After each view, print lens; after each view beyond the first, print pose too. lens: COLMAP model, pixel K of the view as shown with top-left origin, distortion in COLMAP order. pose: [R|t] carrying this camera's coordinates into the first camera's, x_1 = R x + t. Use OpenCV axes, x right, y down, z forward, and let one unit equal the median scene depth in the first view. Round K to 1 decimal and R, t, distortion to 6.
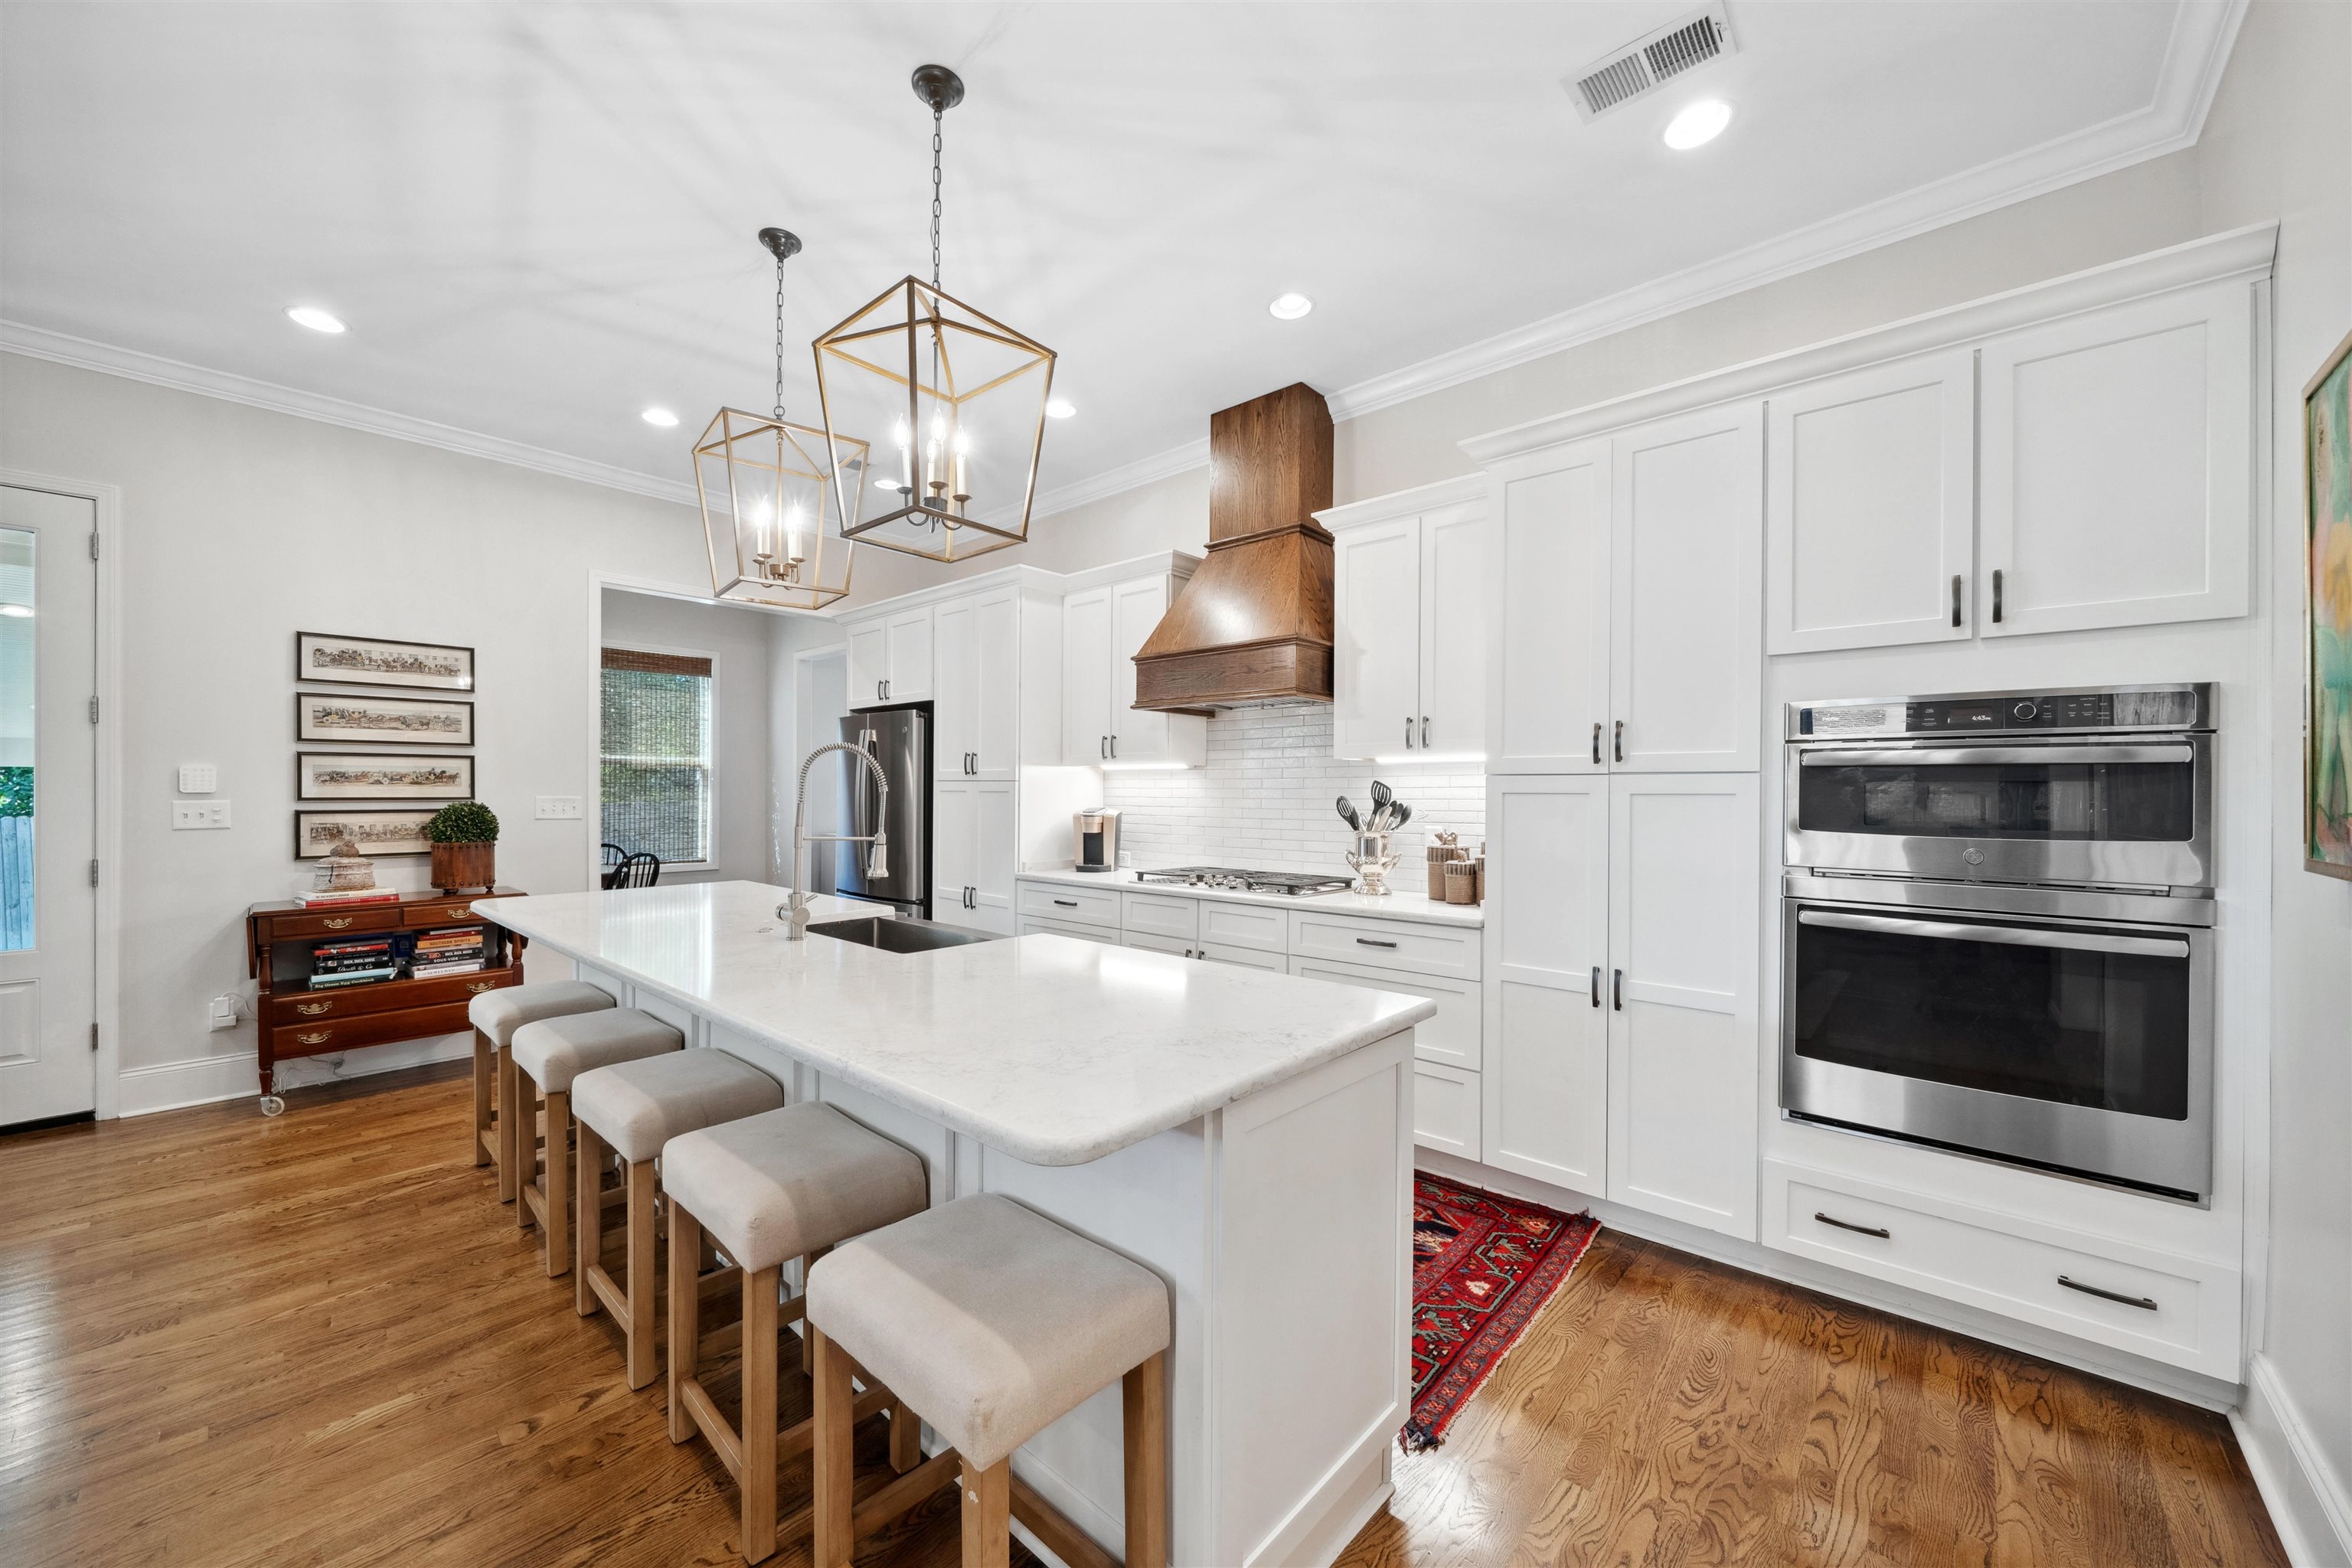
lens RADIAL K [[898.2, 0, 1163.3], [0, 898.2, 791.7], [0, 0, 1]] dist [-0.002165, -0.000288]
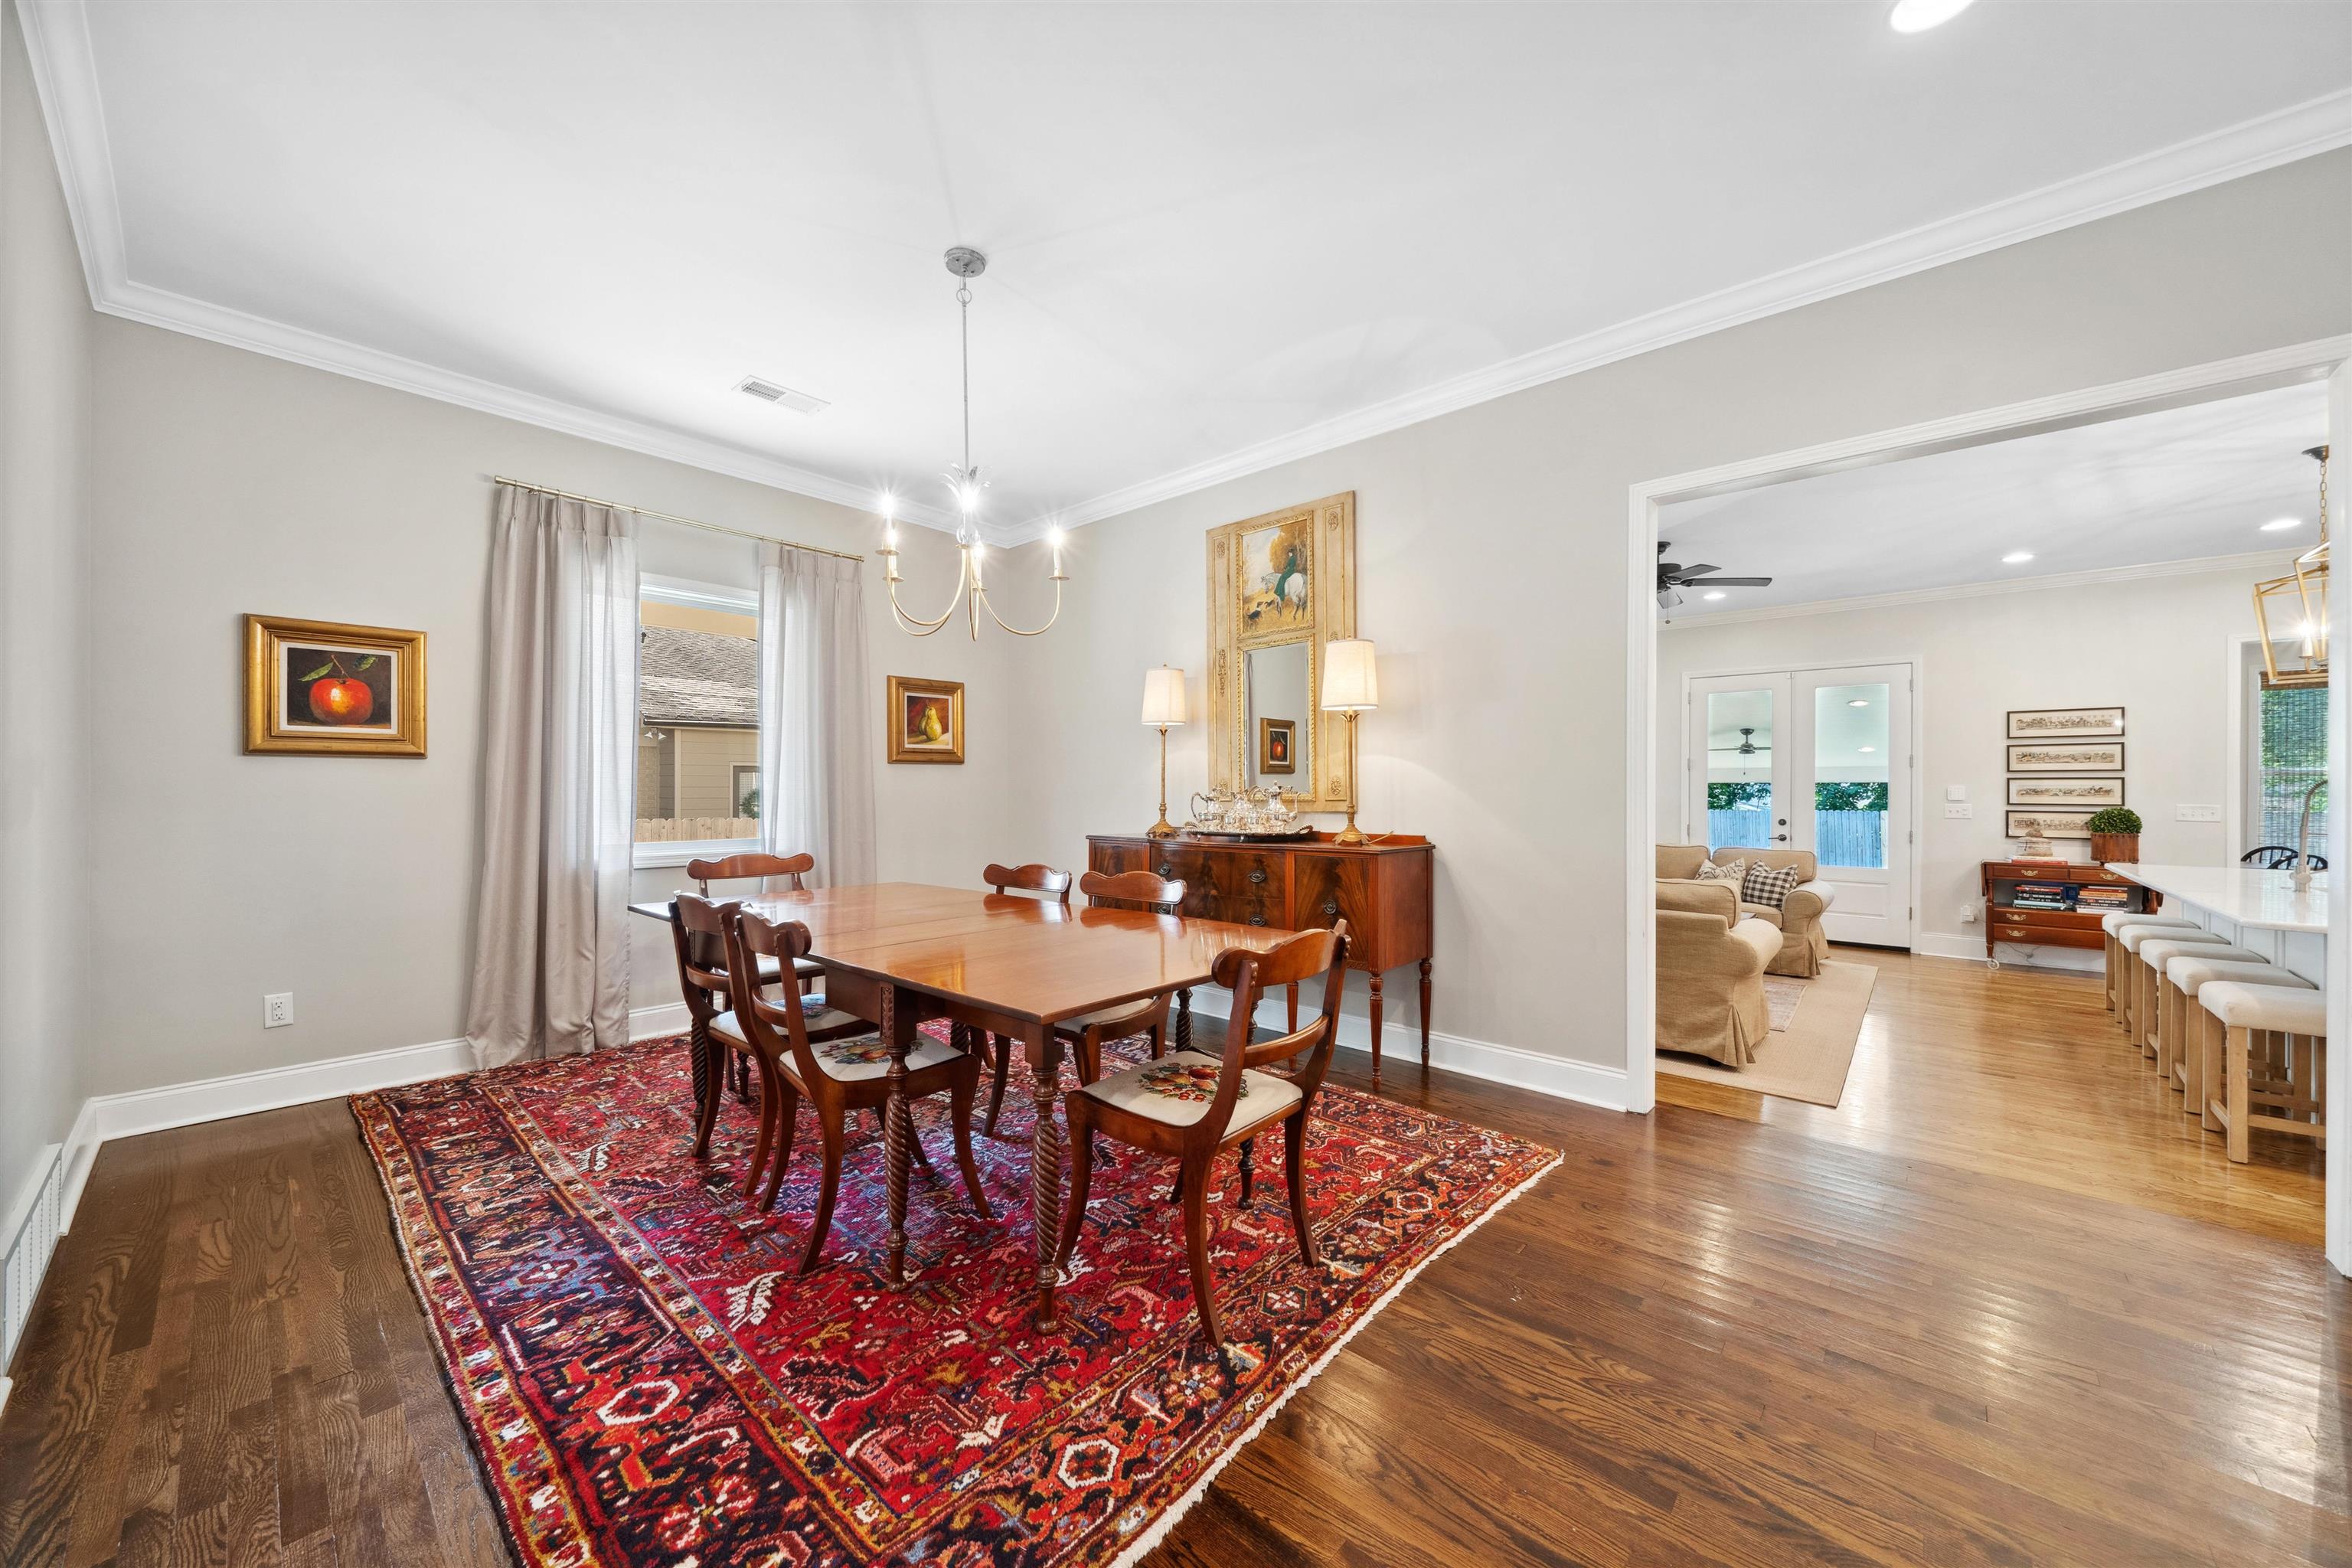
lens RADIAL K [[832.8, 0, 1181.0], [0, 832.8, 787.3], [0, 0, 1]] dist [-0.004839, -0.000229]
pose [[0.011286, -0.004939, -0.999924, 0.693786], [-0.005358, 0.999973, -0.005000, -0.008187], [0.999922, 0.005414, 0.011260, -0.694138]]
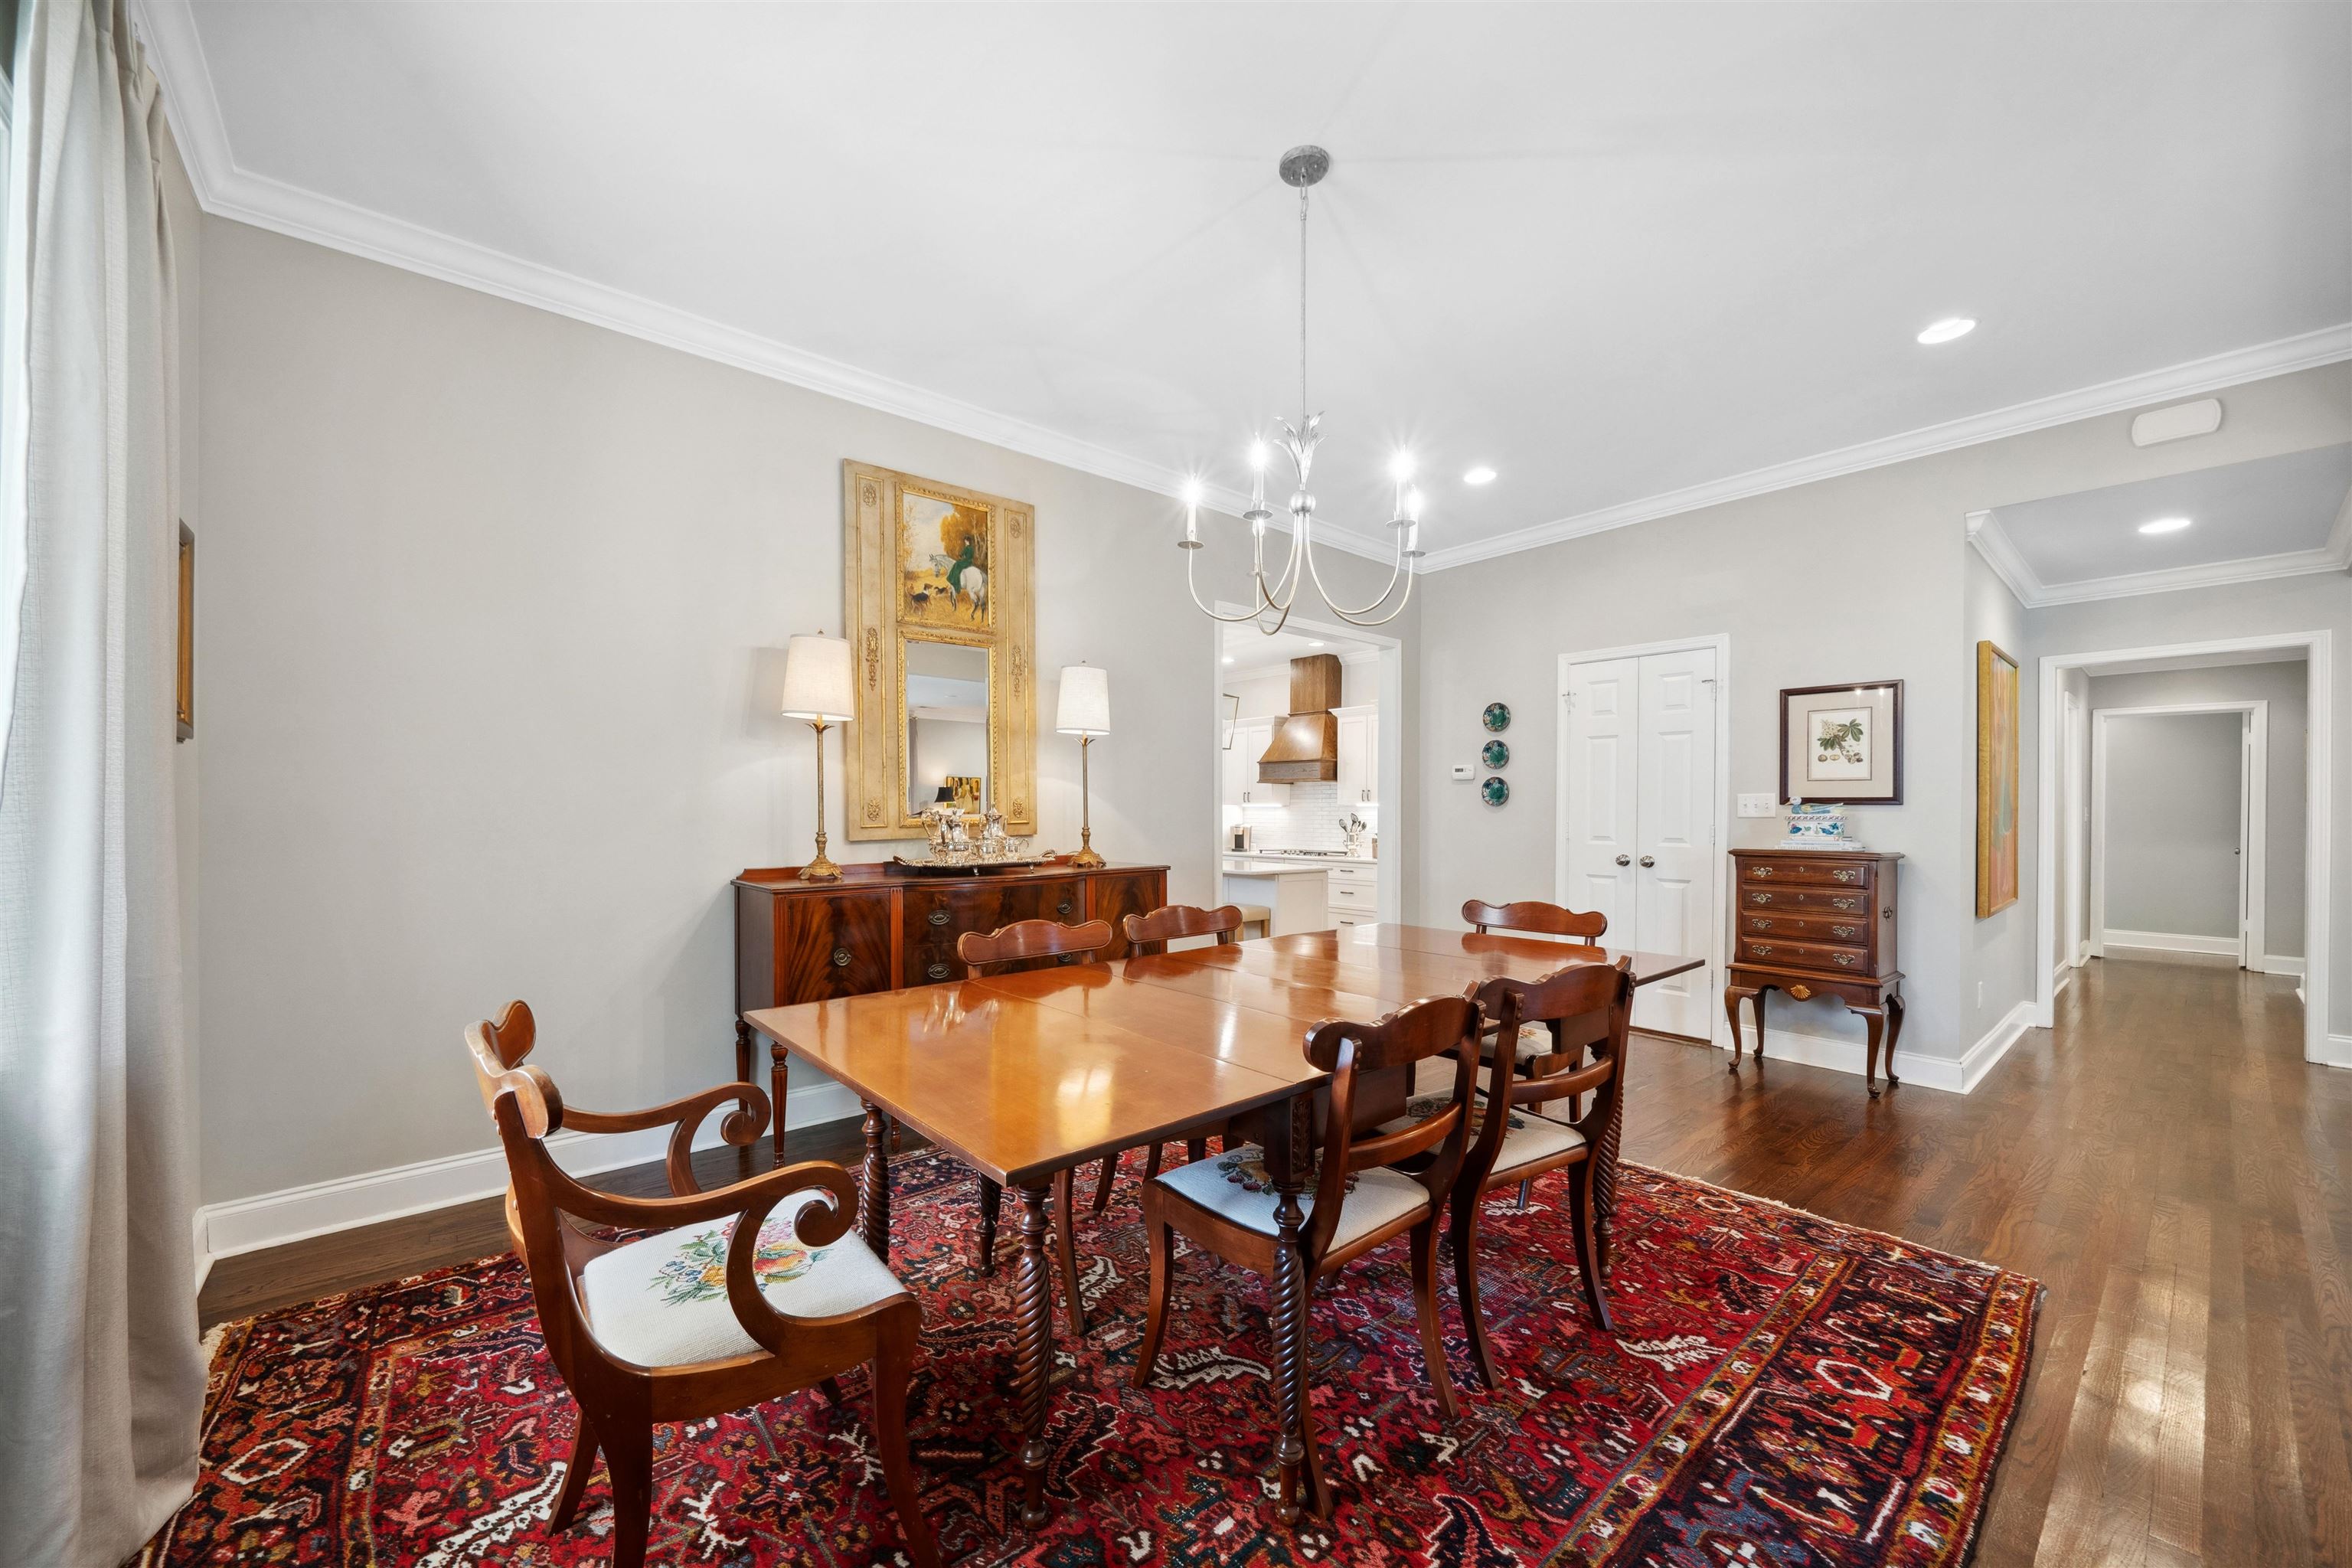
lens RADIAL K [[898.2, 0, 1127.4], [0, 898.2, 806.5], [0, 0, 1]] dist [-0.002165, -0.000288]
pose [[0.988154, -0.003938, -0.153415, -0.010523], [0.002702, 0.999962, -0.008262, -0.009391], [0.153442, 0.007750, 0.988127, -1.471305]]
